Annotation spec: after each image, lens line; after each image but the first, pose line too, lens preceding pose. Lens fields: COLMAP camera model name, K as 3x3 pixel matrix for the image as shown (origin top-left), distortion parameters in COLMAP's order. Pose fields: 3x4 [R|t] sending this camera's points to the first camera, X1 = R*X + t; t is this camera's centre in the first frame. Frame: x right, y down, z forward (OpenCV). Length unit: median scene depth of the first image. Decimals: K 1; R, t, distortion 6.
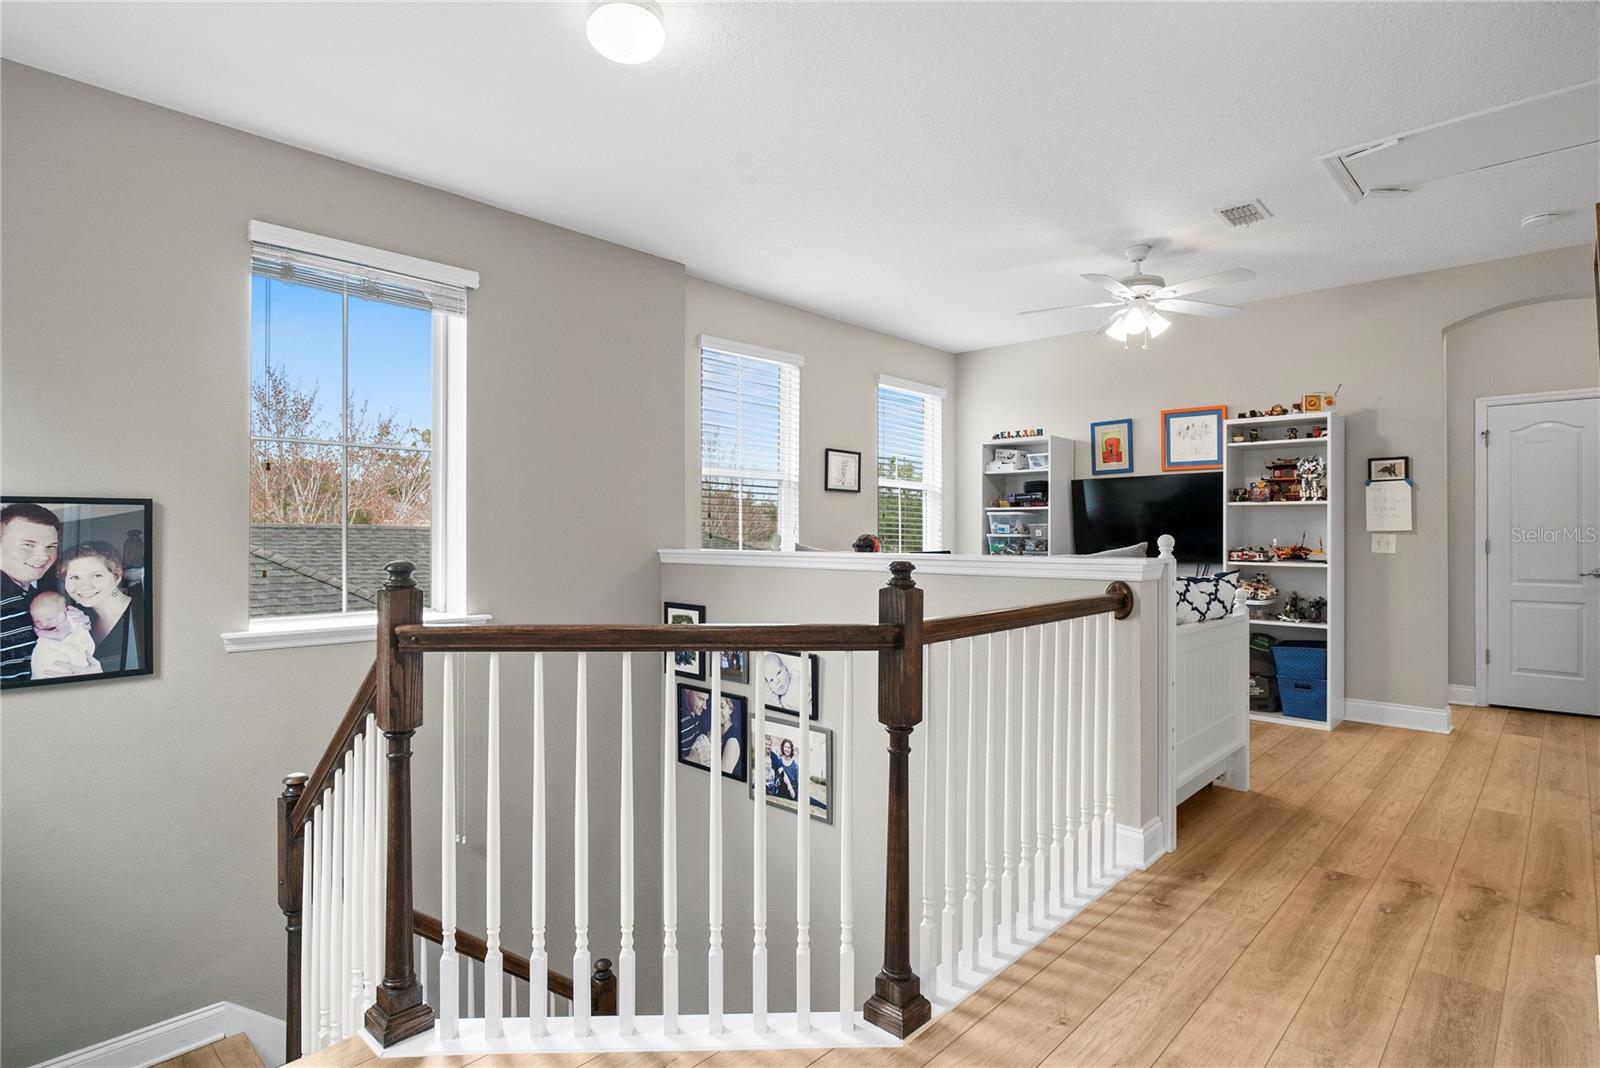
lens RADIAL K [[823.1, 0, 797.4], [0, 823.1, 536.6], [0, 0, 1]] dist [-0.009203, 0.000477]
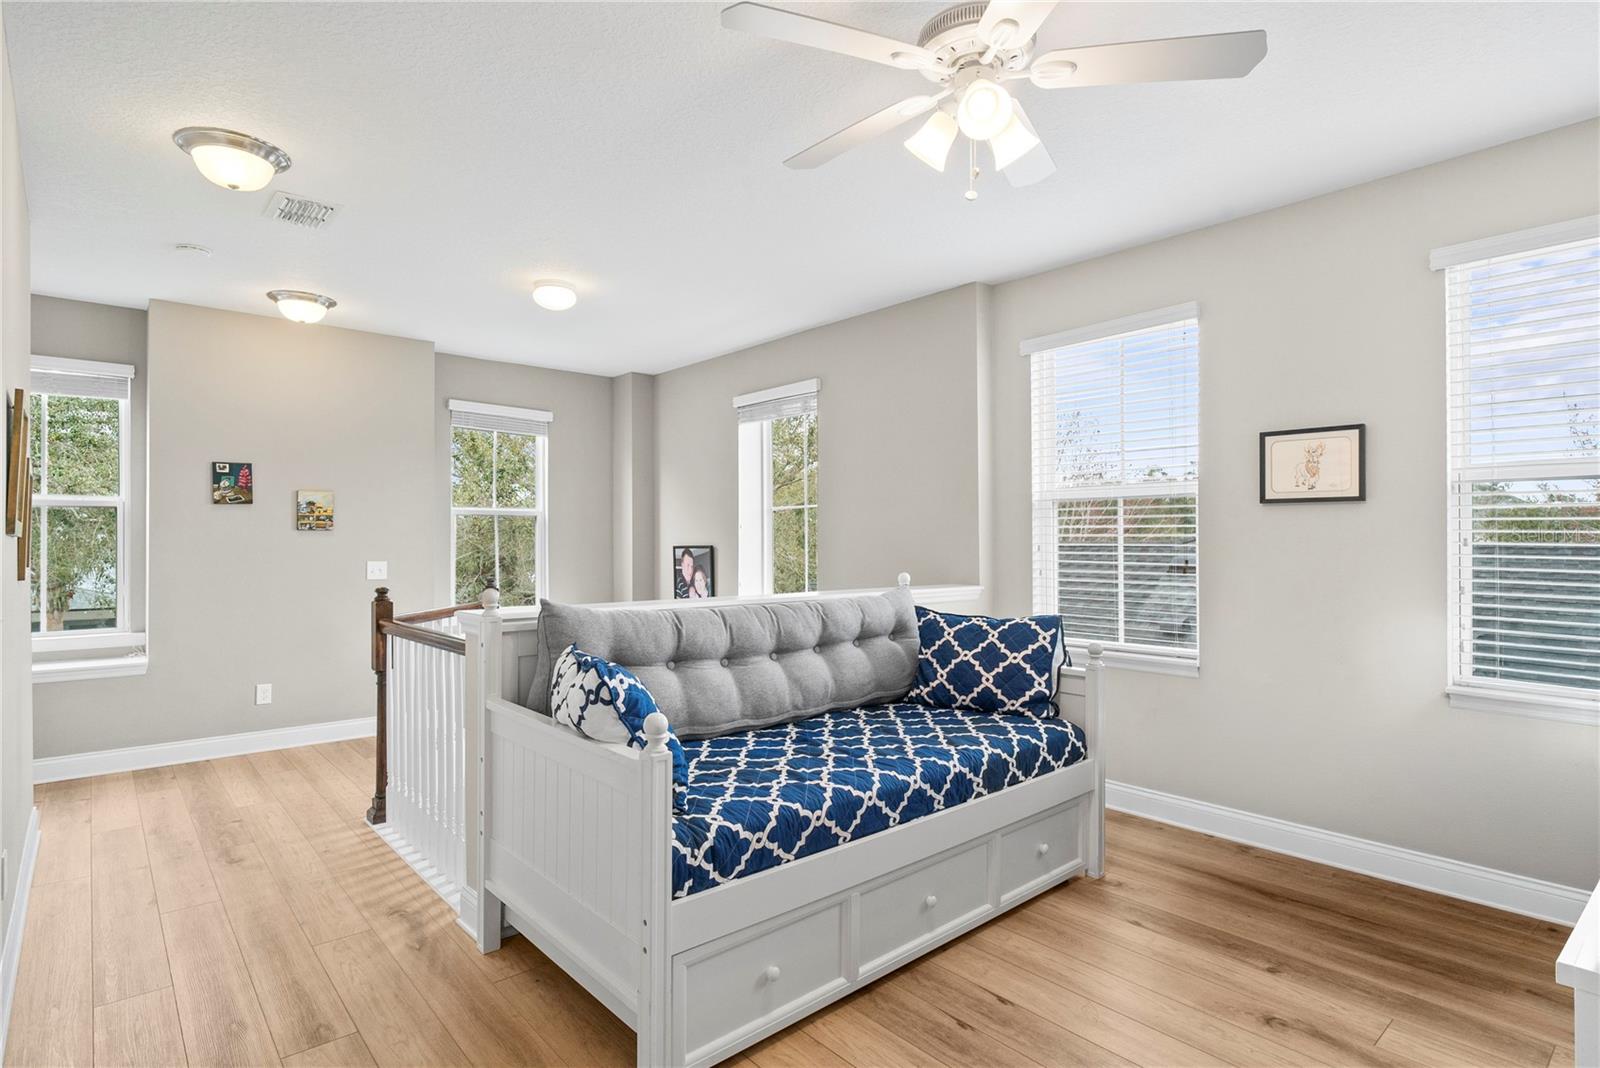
lens RADIAL K [[823.1, 0, 799.4], [0, 823.1, 531.5], [0, 0, 1]] dist [-0.009203, 0.000477]
pose [[-0.098492, -0.012956, -0.995054, 0.753445], [-0.001080, 0.999916, -0.012912, -0.031446], [0.995137, -0.000197, -0.098497, 0.824980]]
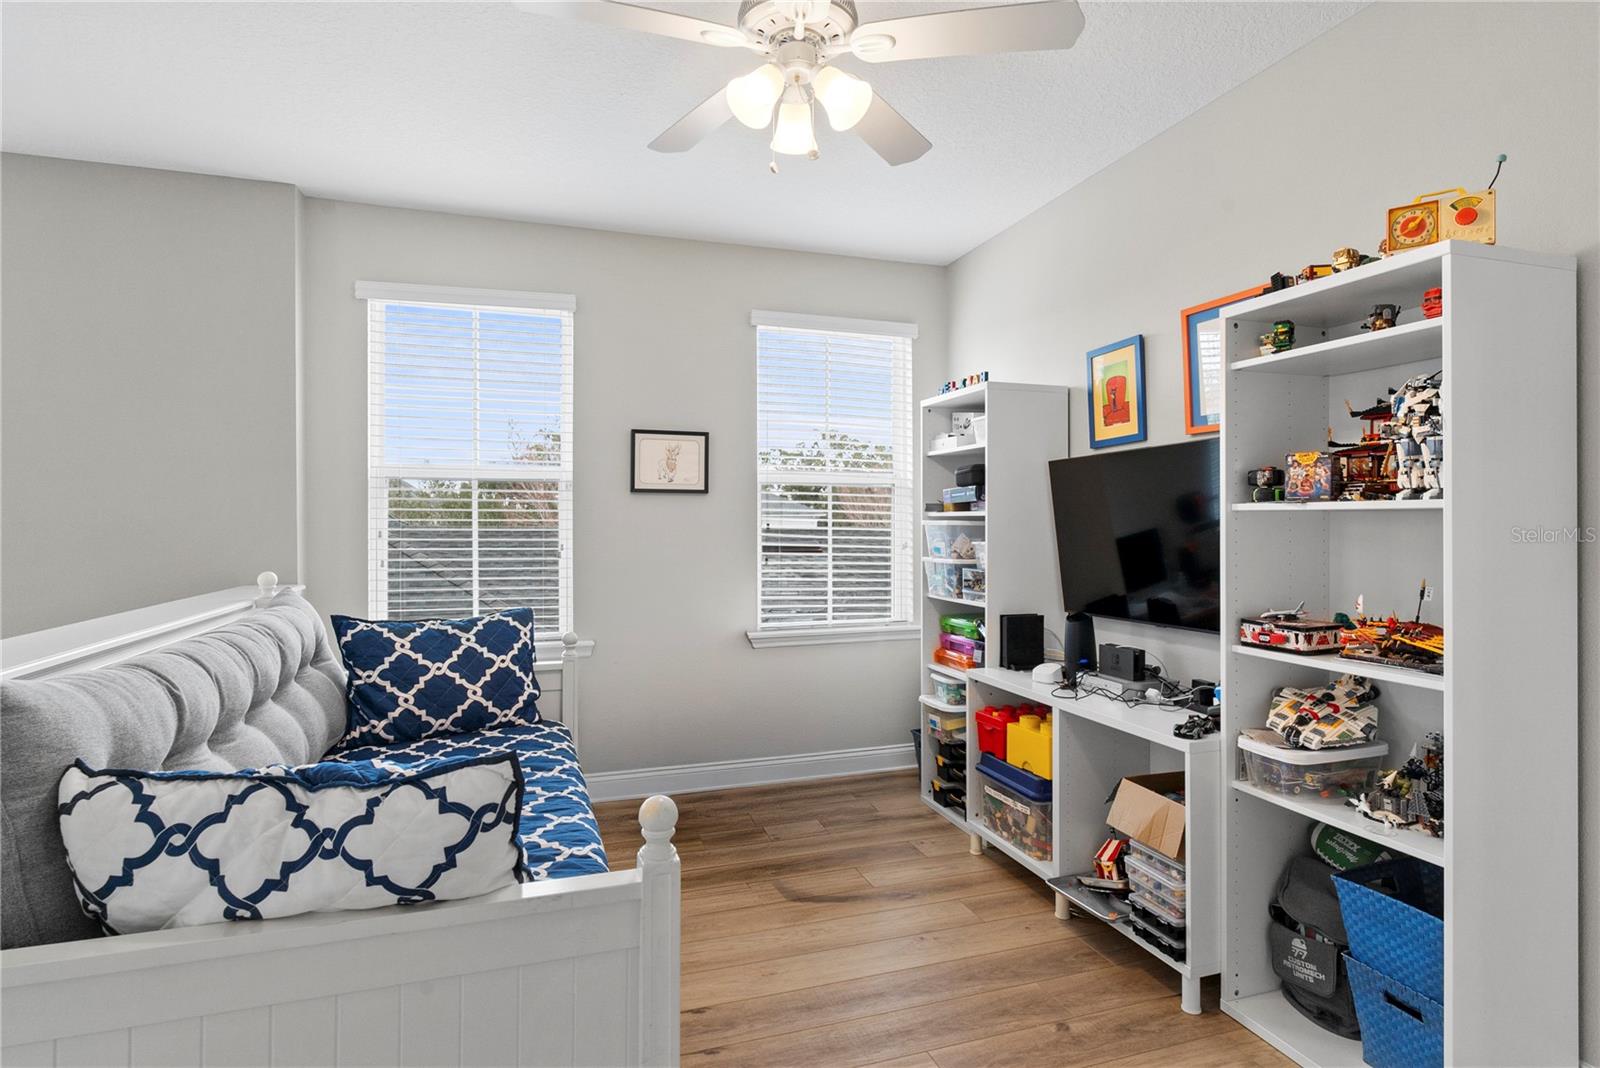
lens RADIAL K [[823.1, 0, 795.5], [0, 823.1, 525.5], [0, 0, 1]] dist [-0.009203, 0.000477]
pose [[0.881736, -0.003700, -0.471728, 0.535070], [0.003332, 0.999993, -0.001616, -0.031225], [0.471731, -0.000147, 0.881743, 0.536013]]
